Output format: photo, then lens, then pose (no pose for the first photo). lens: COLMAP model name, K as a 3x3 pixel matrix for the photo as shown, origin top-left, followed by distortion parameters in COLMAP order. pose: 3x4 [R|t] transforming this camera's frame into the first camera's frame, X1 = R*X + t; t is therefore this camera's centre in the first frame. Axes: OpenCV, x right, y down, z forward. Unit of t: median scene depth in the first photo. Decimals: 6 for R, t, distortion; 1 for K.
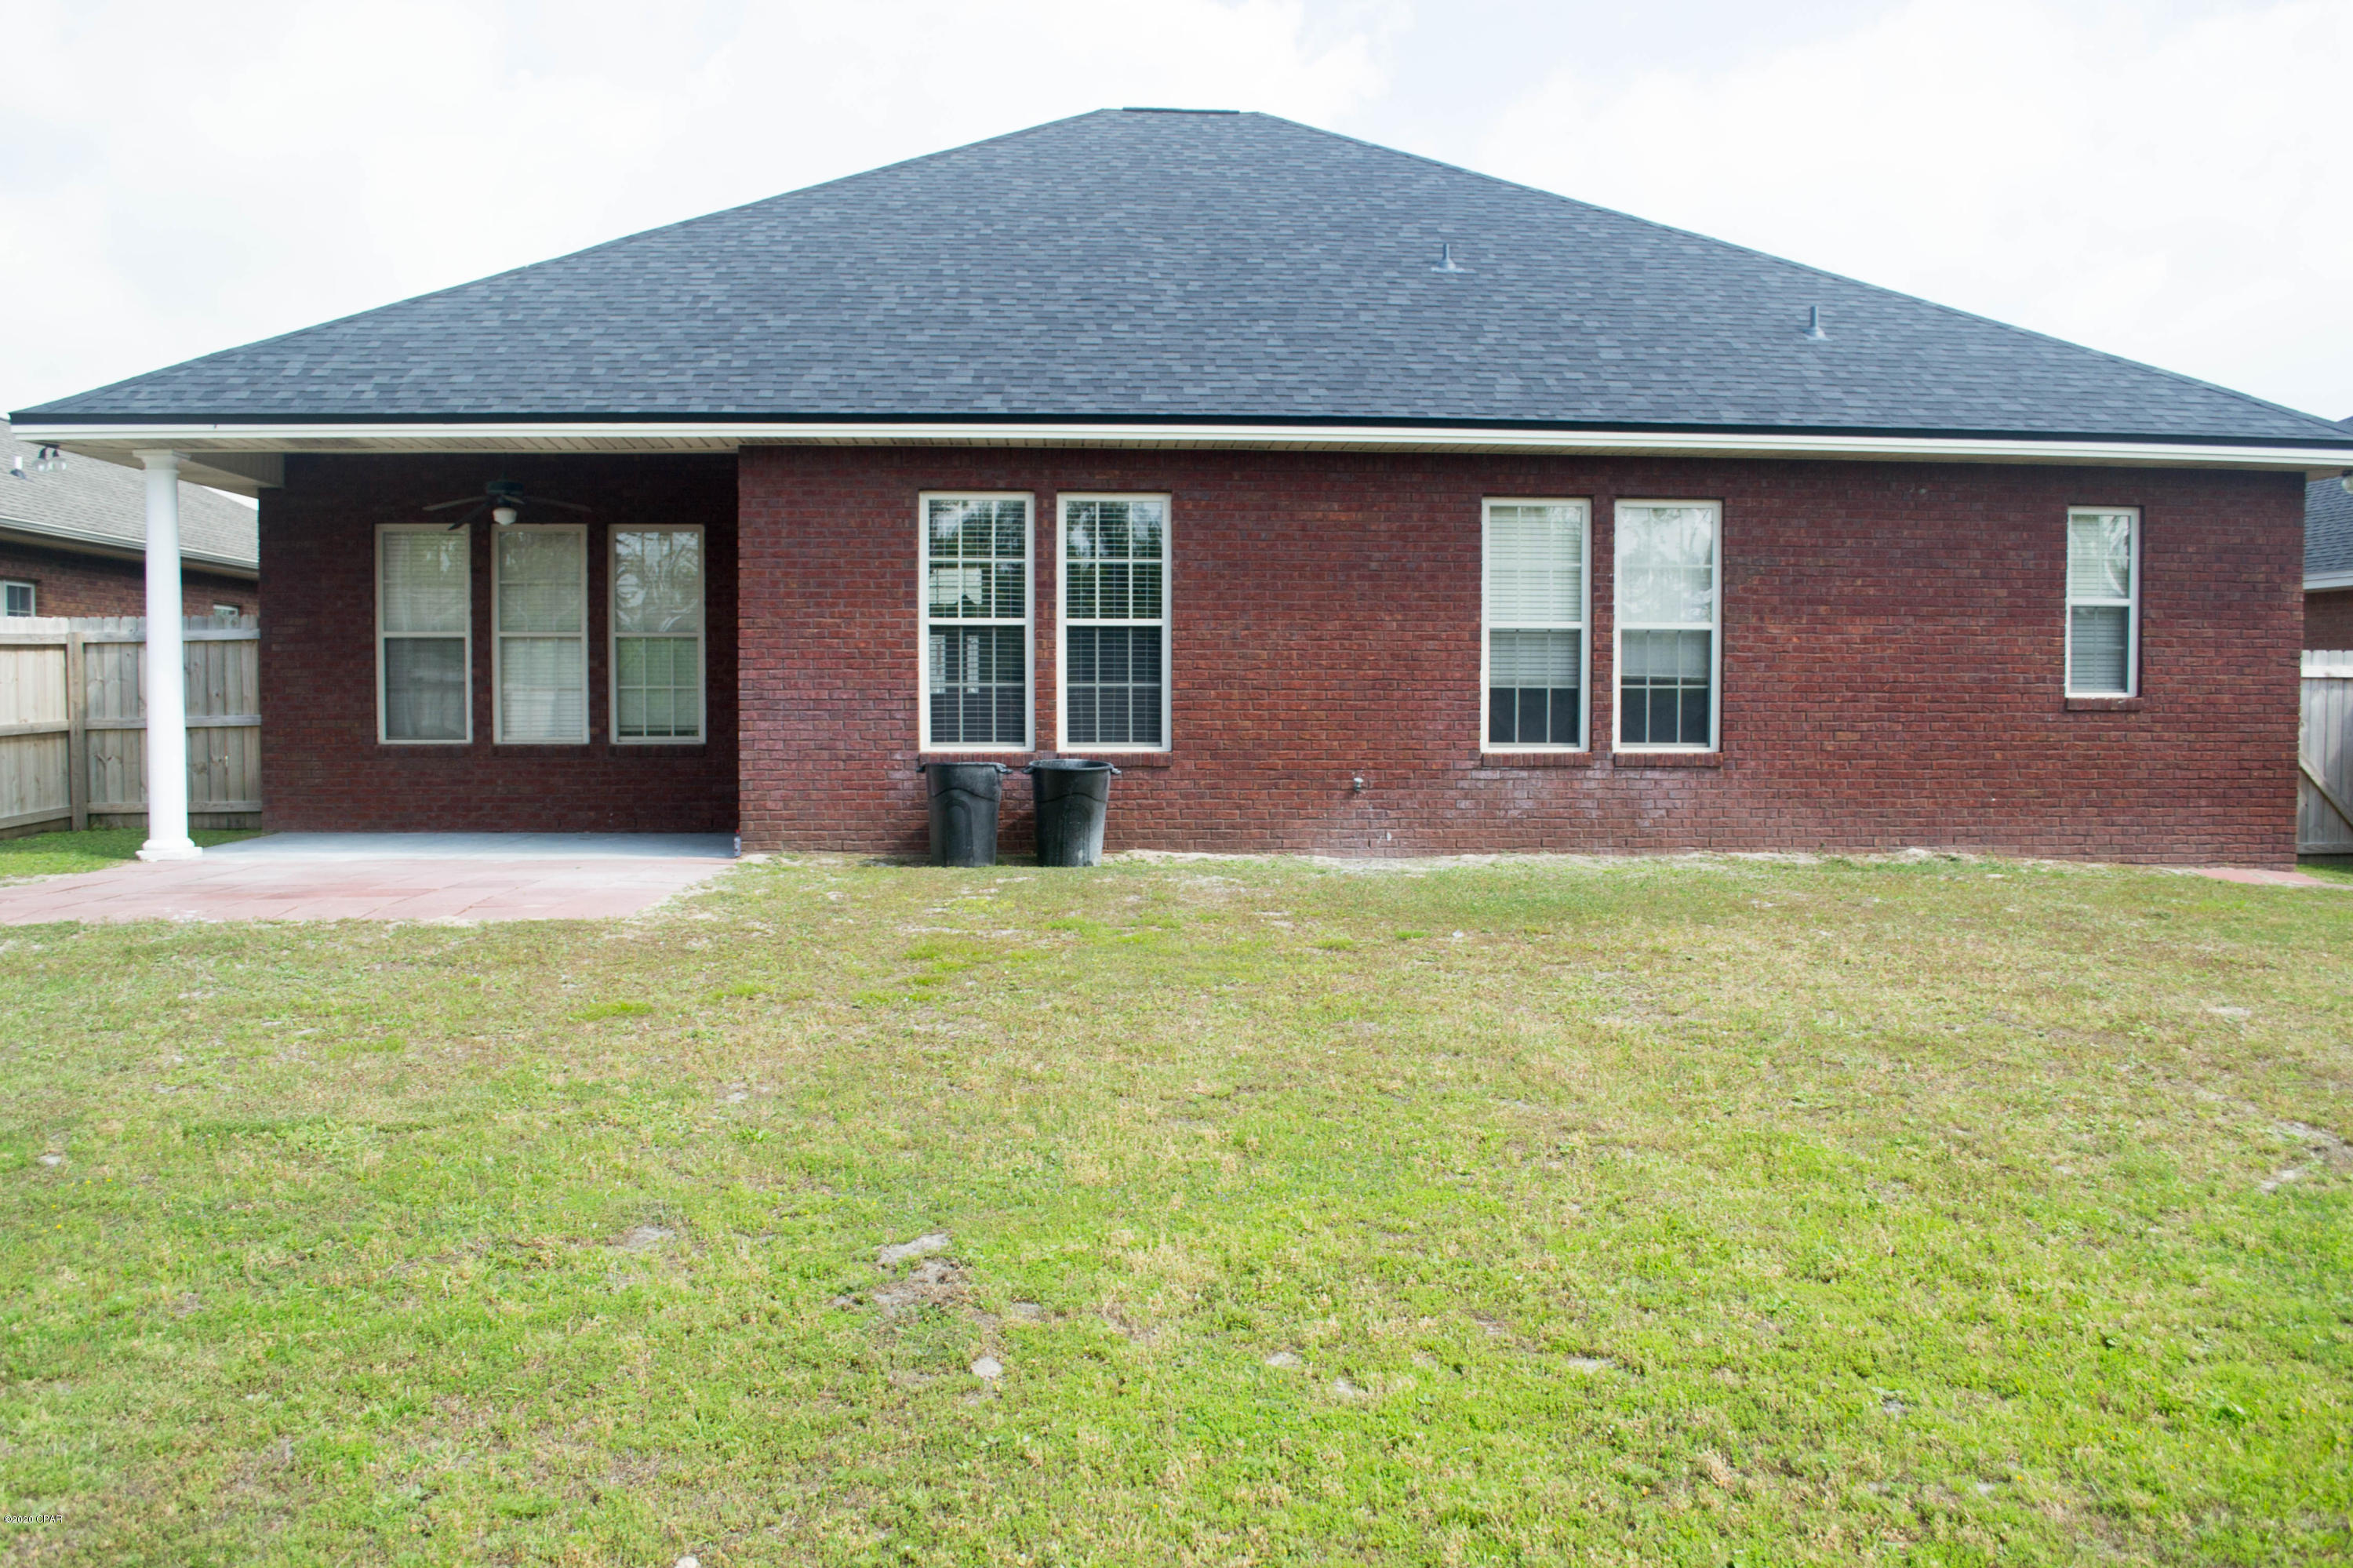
lens RADIAL K [[1932.0, 0, 1176.5], [0, 1932.0, 784.0], [0, 0, 1]] dist [-0.077318, 0.009707]
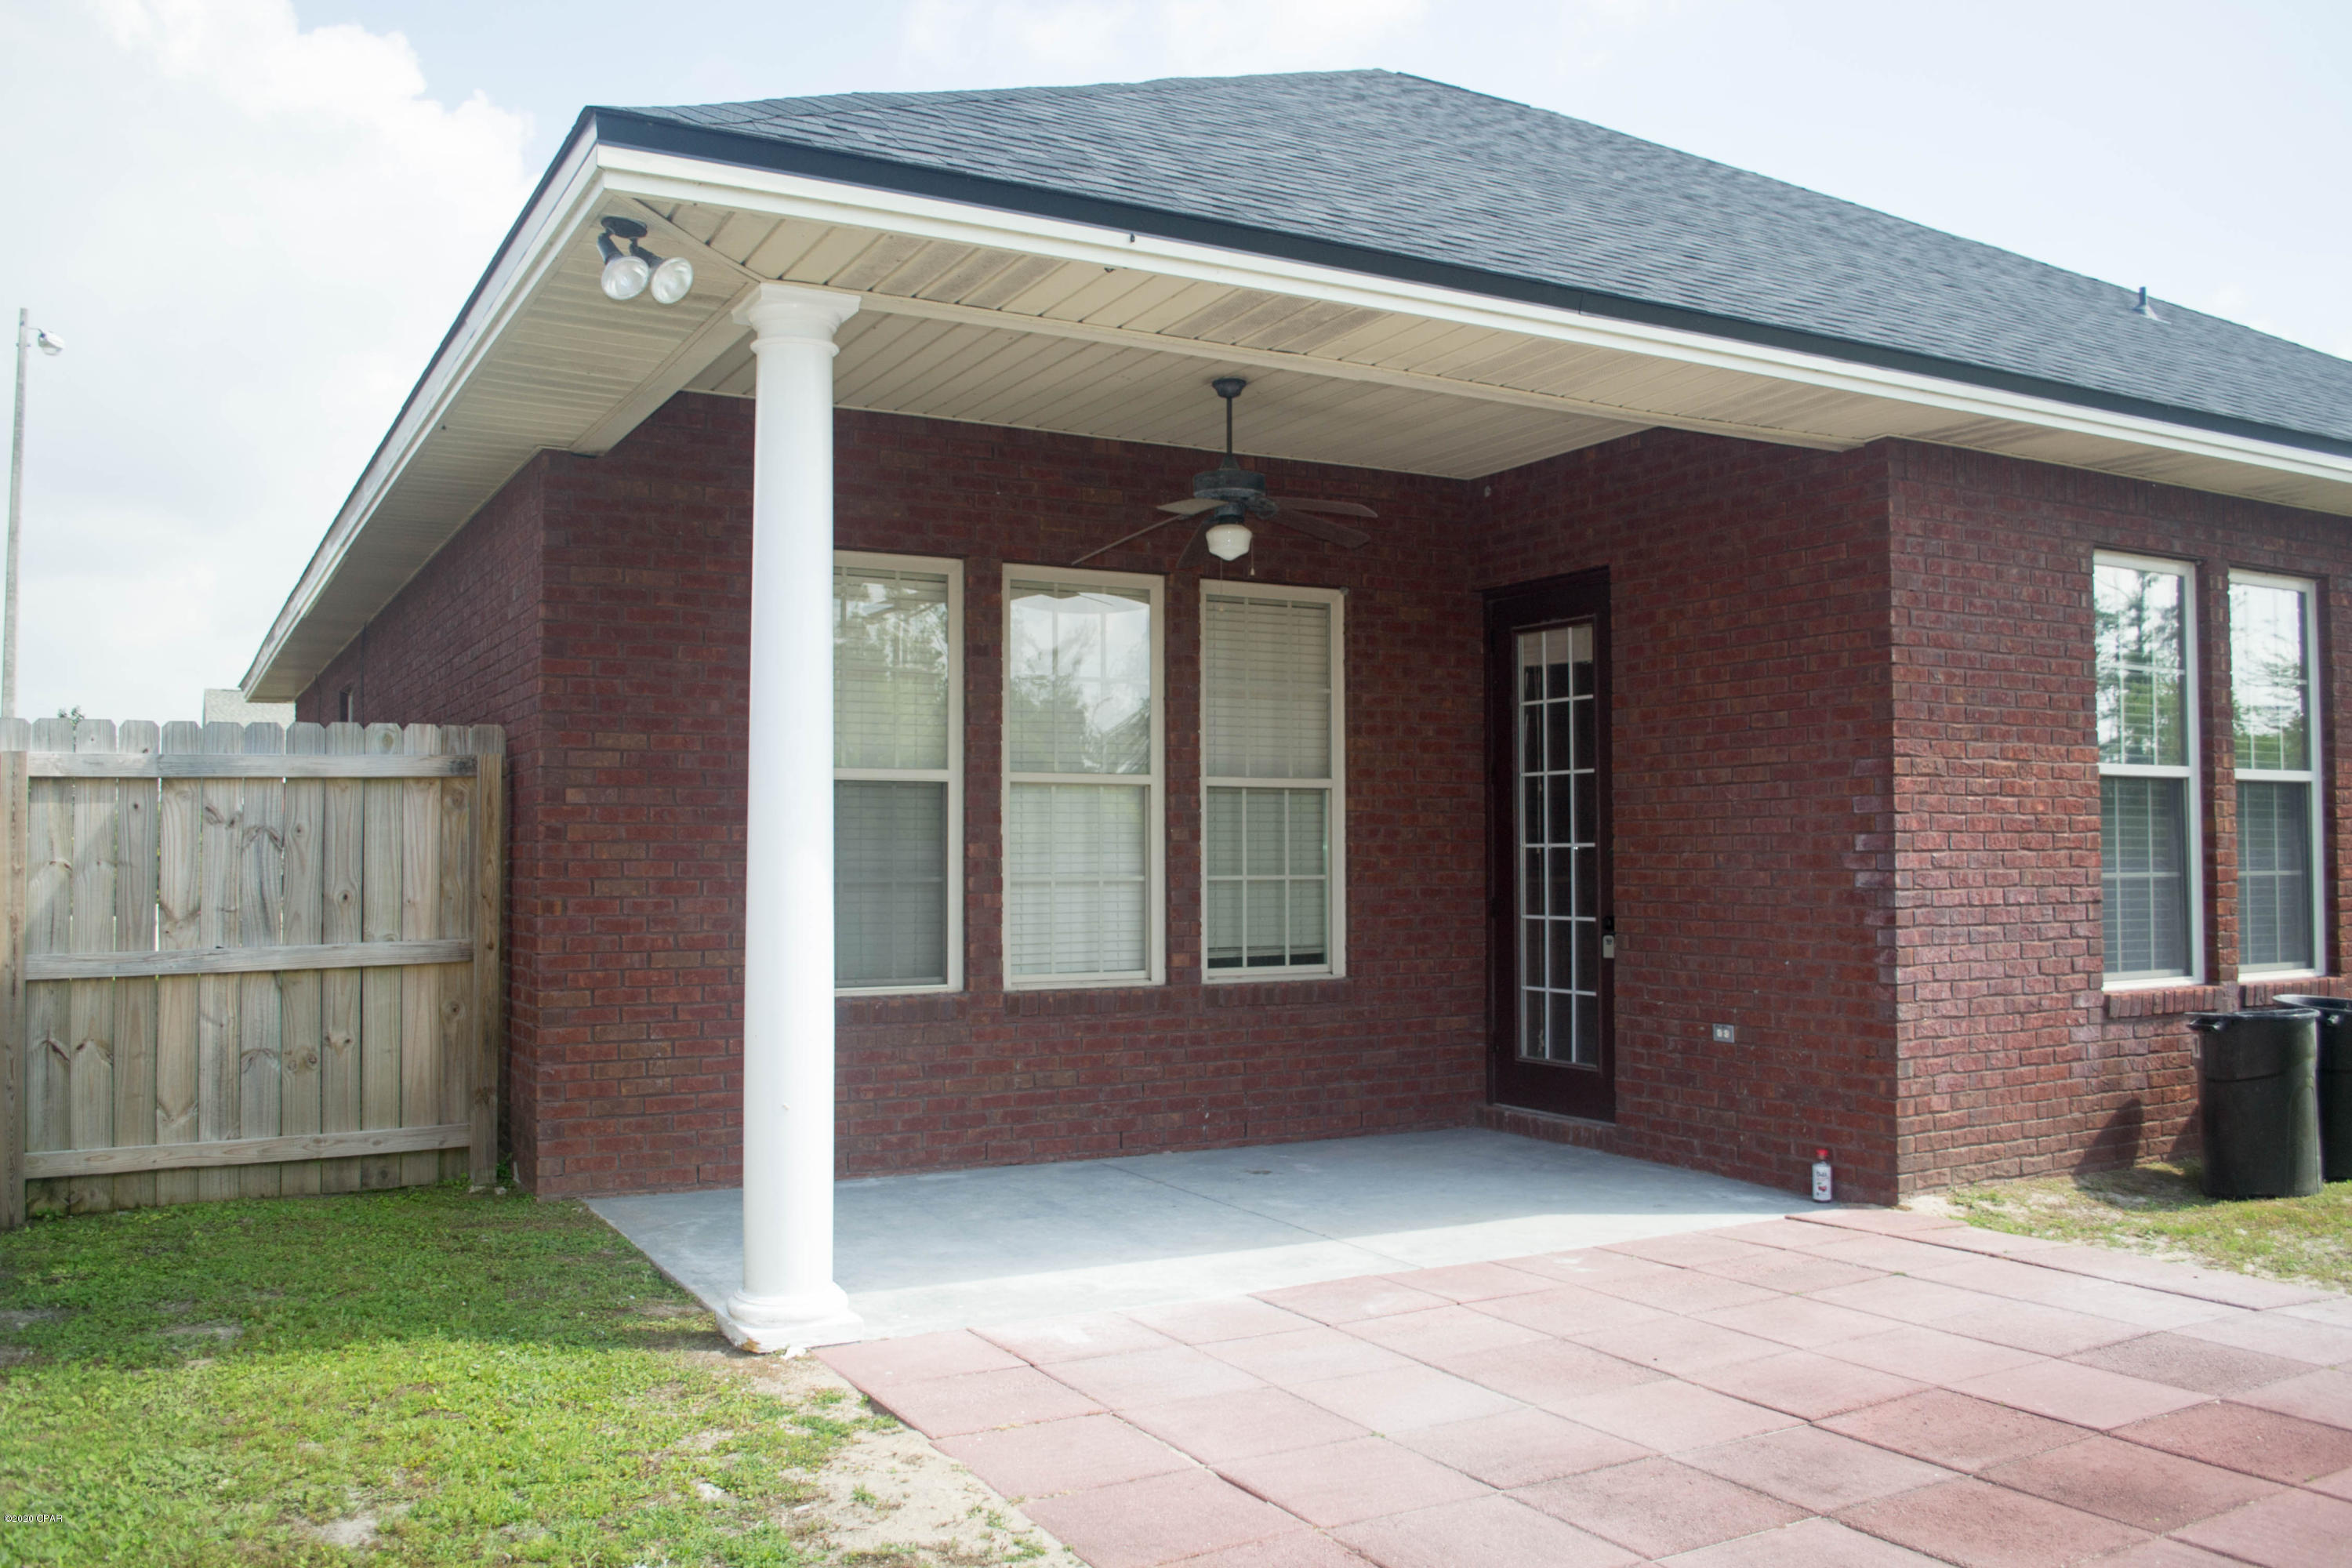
lens RADIAL K [[1931.1, 0, 1176.0], [0, 1931.1, 784.0], [0, 0, 1]] dist [-0.077318, 0.009707]
pose [[0.899266, 0.013531, 0.437194, -0.535982], [0.022167, 0.996827, -0.076448, -0.035351], [-0.436841, 0.078438, 0.896112, 0.512330]]
